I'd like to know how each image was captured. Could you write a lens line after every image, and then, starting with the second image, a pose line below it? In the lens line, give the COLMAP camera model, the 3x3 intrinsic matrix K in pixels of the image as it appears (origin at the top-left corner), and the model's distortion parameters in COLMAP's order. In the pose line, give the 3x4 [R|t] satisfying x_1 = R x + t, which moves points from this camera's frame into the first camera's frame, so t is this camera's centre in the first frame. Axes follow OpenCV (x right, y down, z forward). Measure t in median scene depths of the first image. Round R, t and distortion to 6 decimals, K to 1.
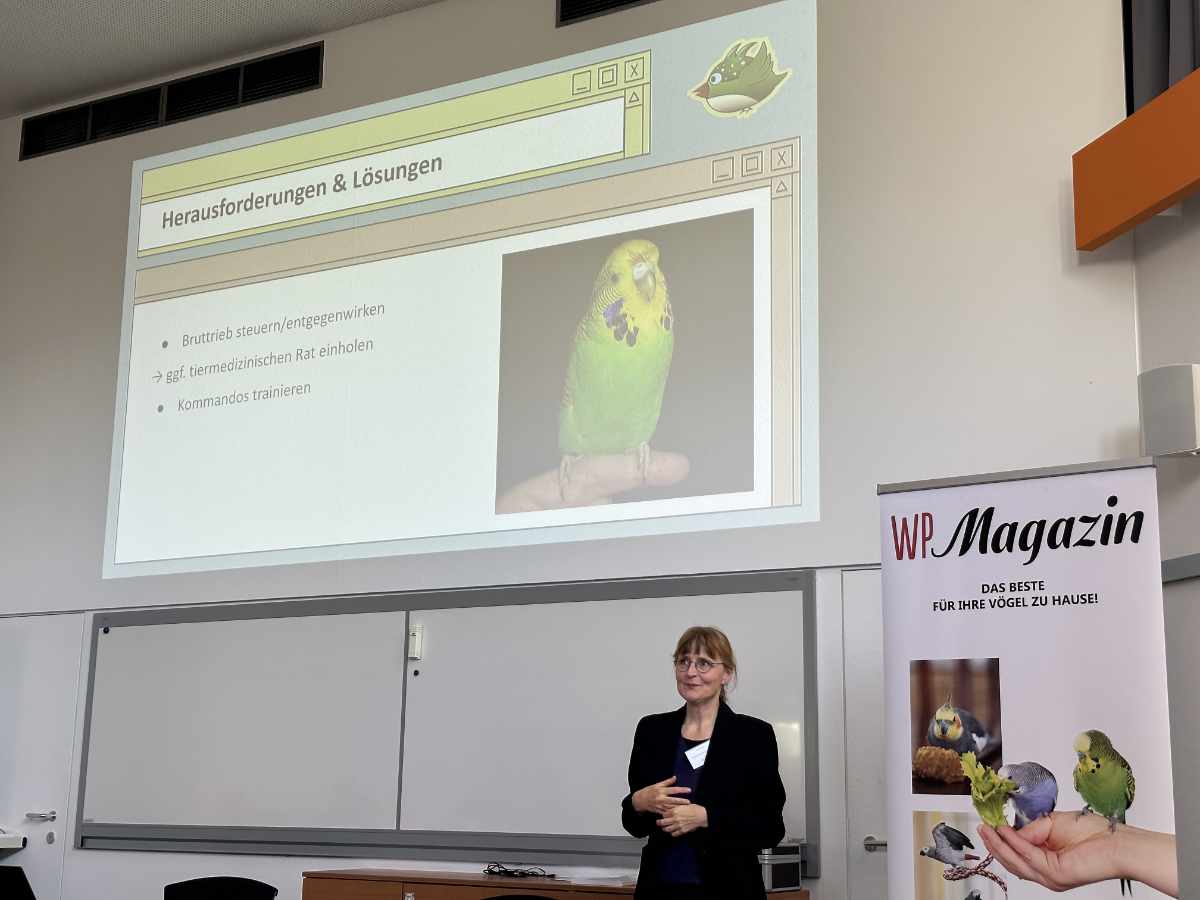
lens RADIAL K [[1671.5, 0, 599.5], [0, 1671.5, 454.3], [0, 0, 1]] dist [0.187255, -0.068849]
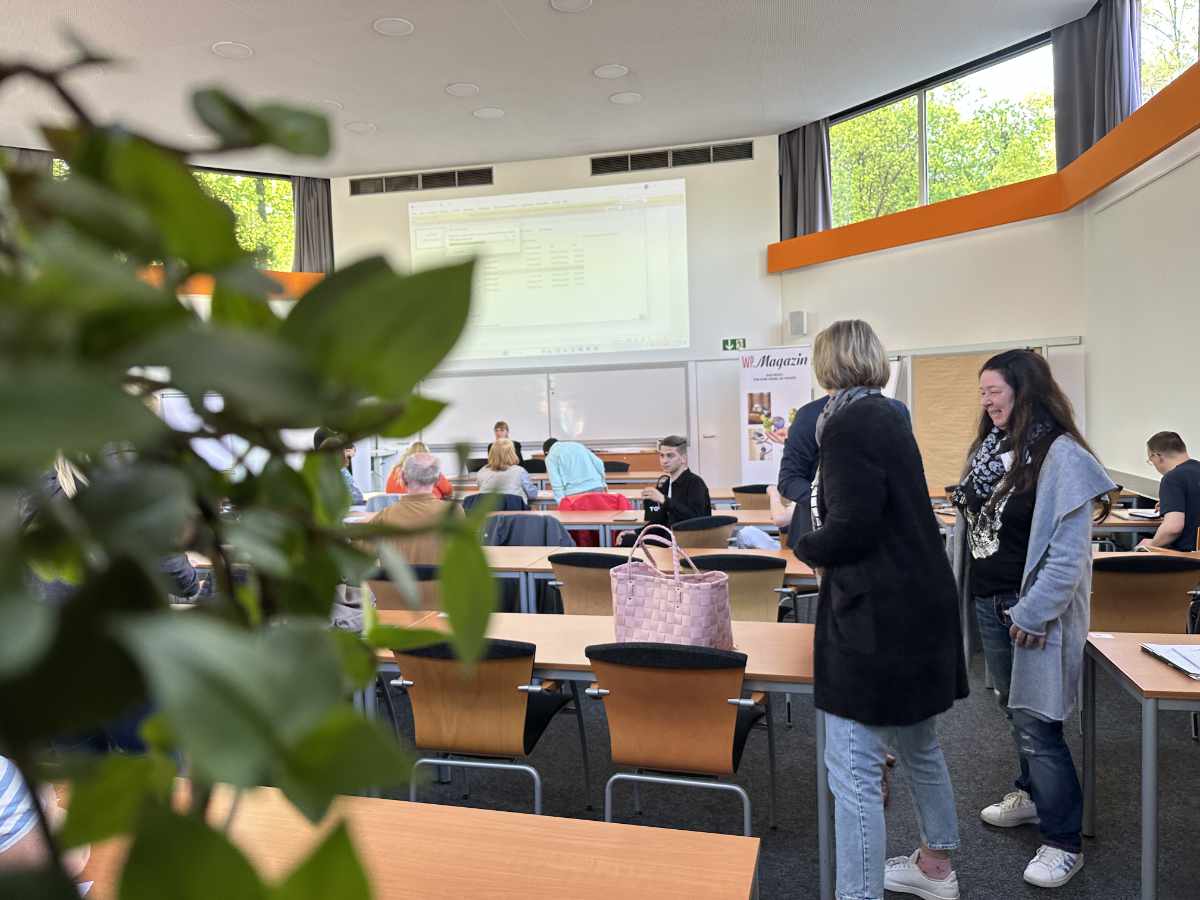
lens RADIAL K [[838.5, 0, 600.0], [0, 838.5, 450.0], [0, 0, 1]] dist [0.152554, -0.269526]
pose [[0.946842, -0.065560, 0.314948, -0.820714], [-0.015513, 0.968570, 0.248256, -0.249177], [-0.321325, -0.239945, 0.916066, -0.796416]]
